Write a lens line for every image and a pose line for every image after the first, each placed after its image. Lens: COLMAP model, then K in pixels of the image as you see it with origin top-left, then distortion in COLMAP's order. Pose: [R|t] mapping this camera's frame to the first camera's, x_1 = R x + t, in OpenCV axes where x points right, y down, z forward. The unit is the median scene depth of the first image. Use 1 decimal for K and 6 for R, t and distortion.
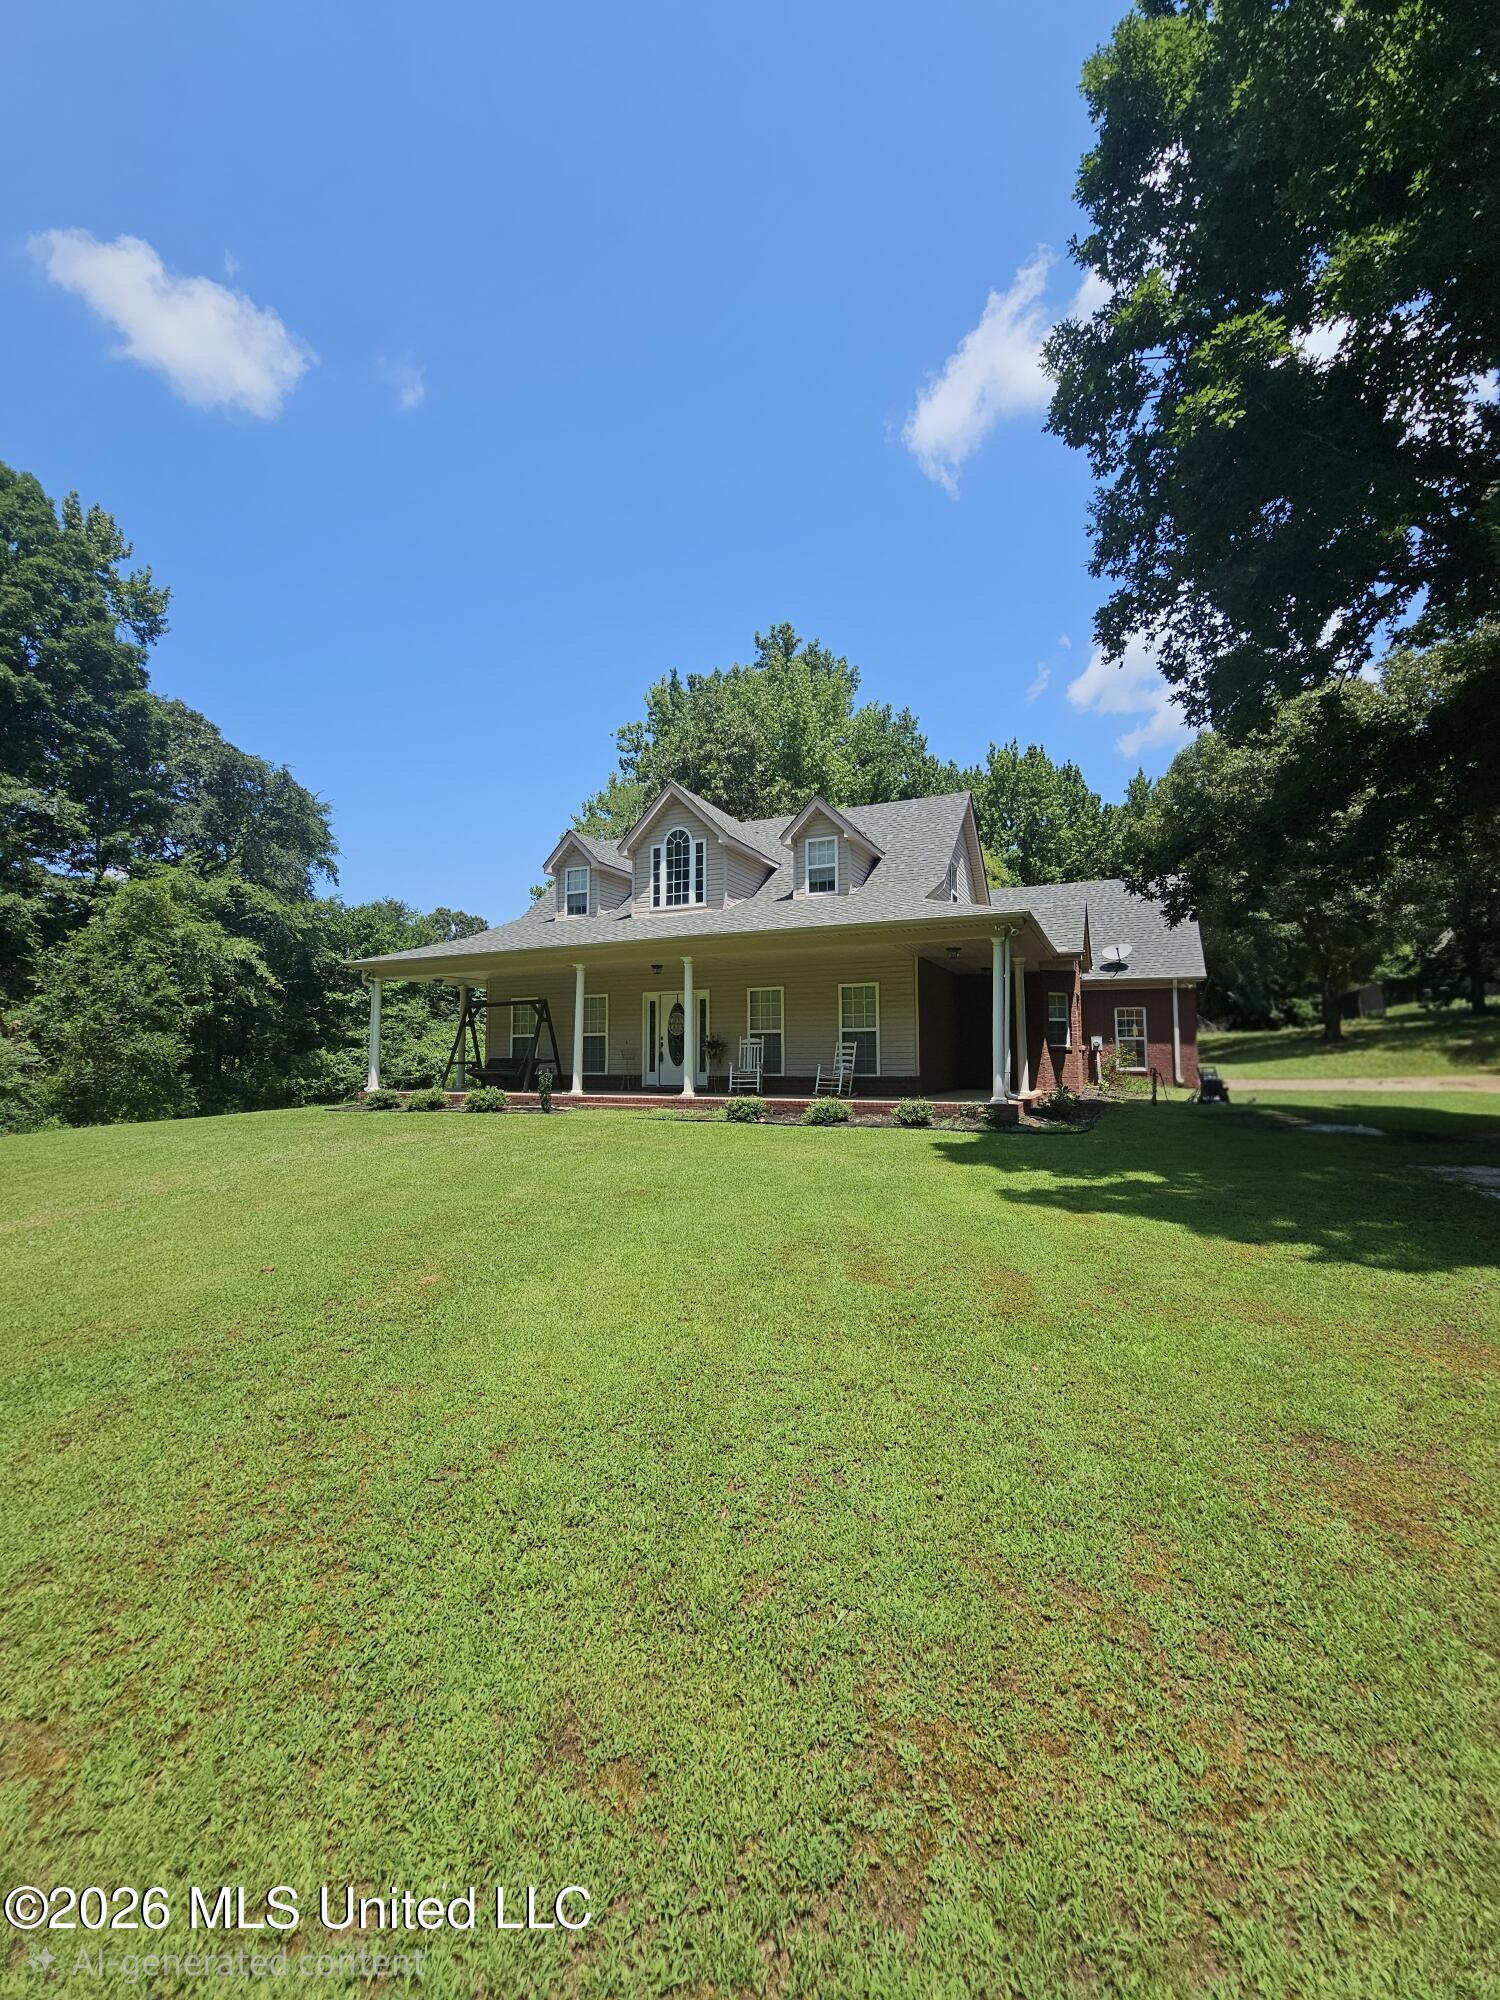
lens RADIAL K [[818.0, 0, 755.1], [0, 818.0, 994.0], [0, 0, 1]] dist [0.000227, -0.001673]
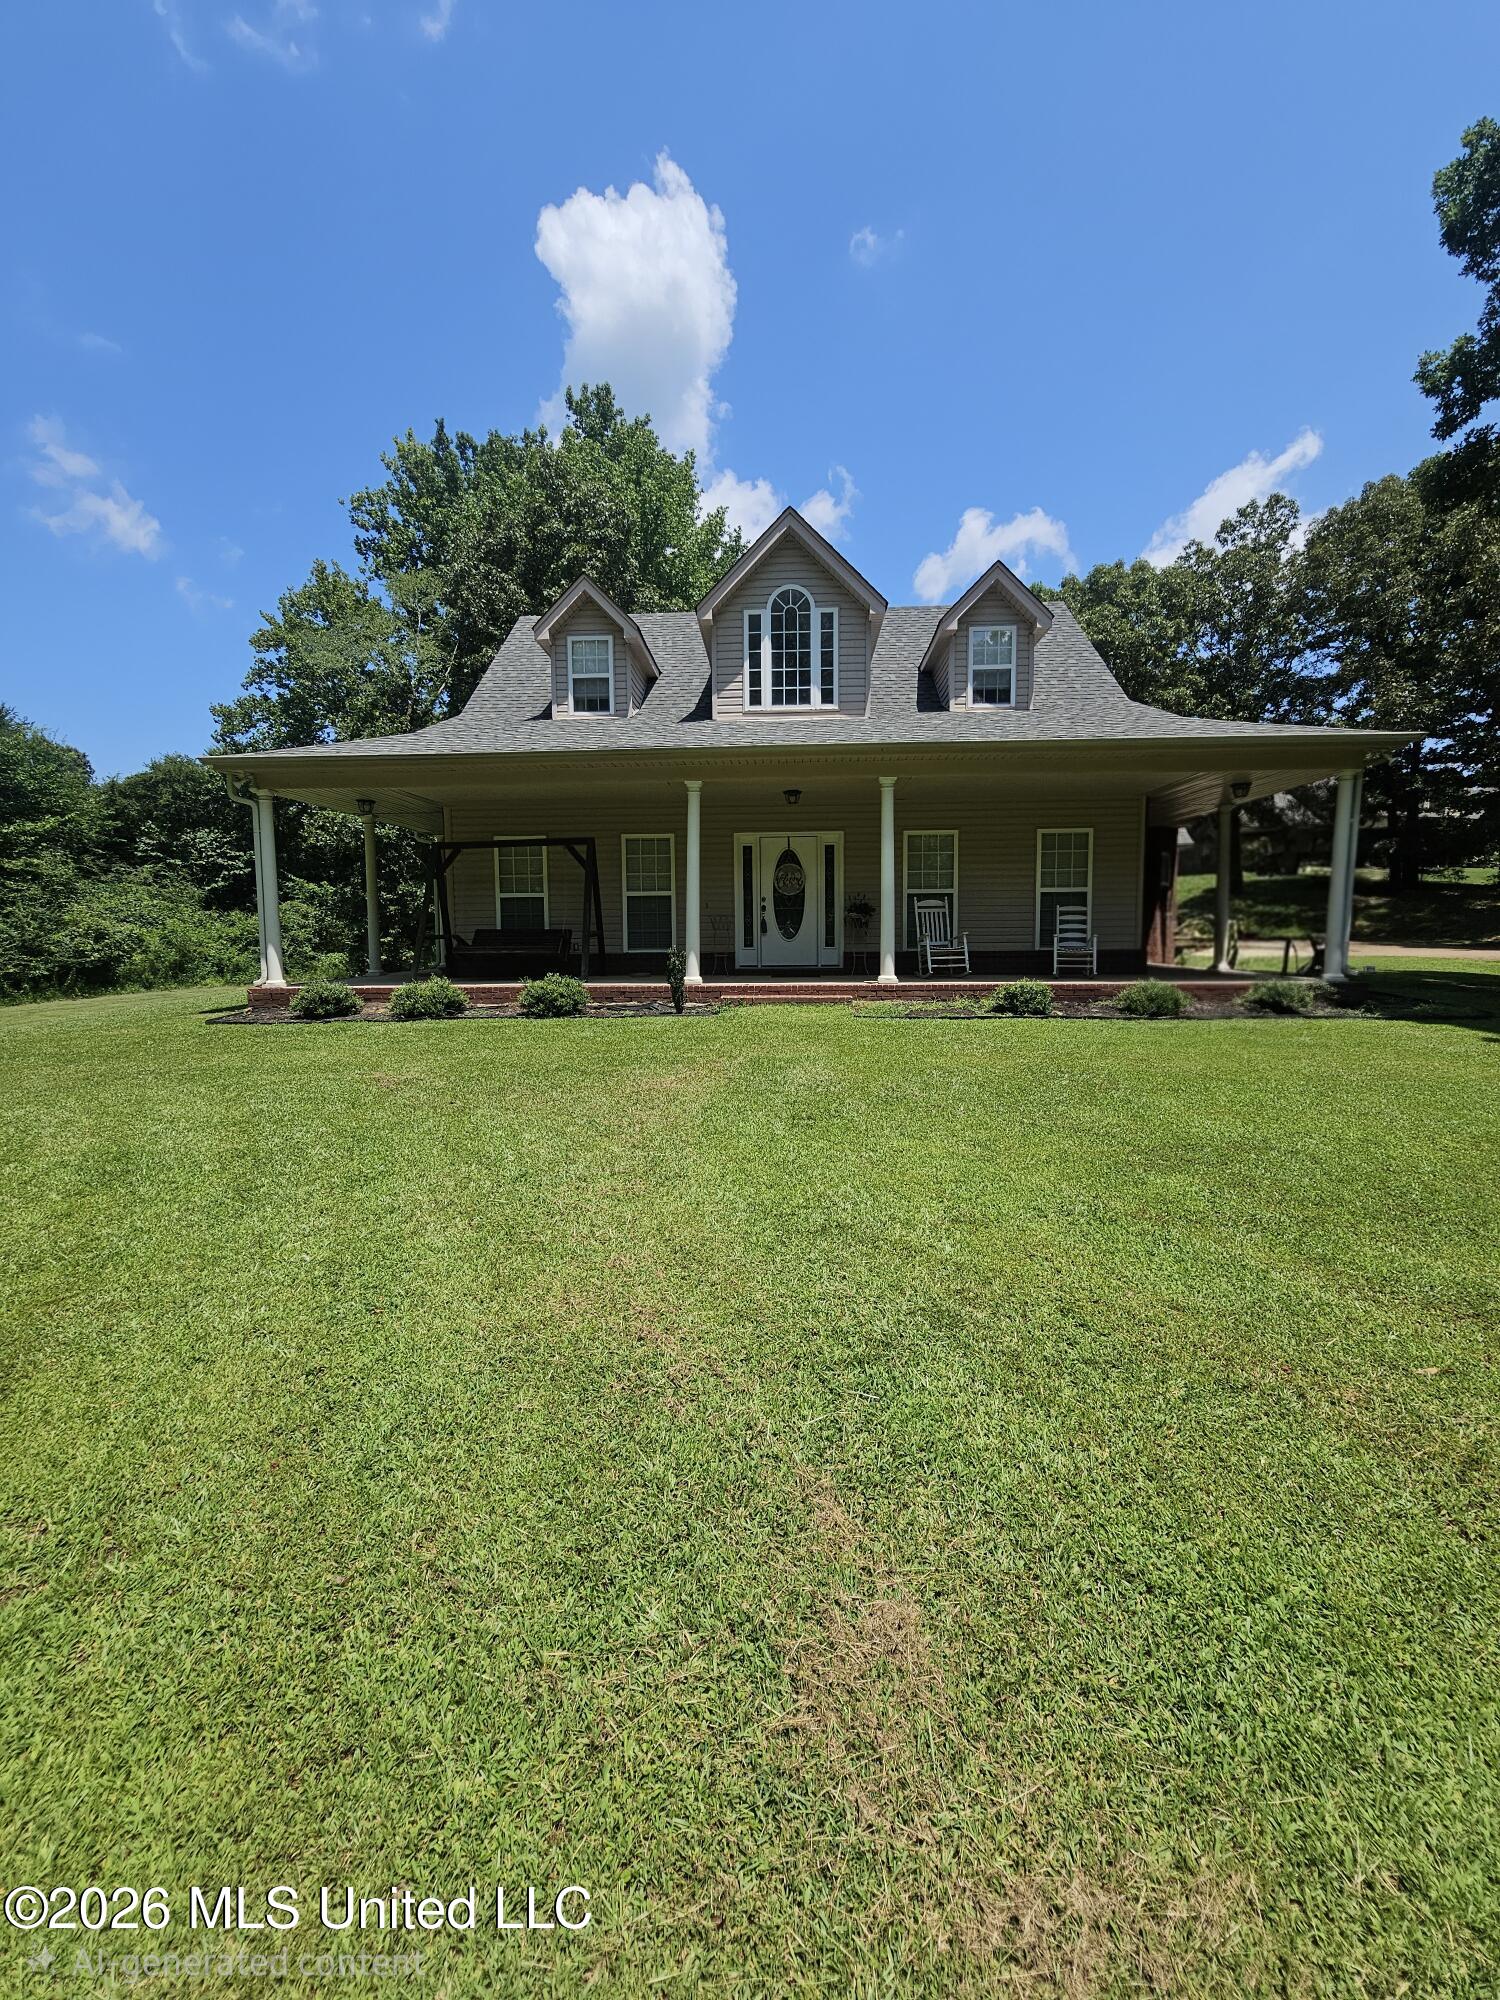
lens RADIAL K [[818.0, 0, 748.8], [0, 818.0, 996.9], [0, 0, 1]] dist [0.000227, -0.001673]
pose [[0.928114, -0.032247, 0.370897, -0.389410], [-0.025848, 0.988256, 0.150602, 0.031063], [-0.371397, -0.149363, 0.916381, 0.344656]]
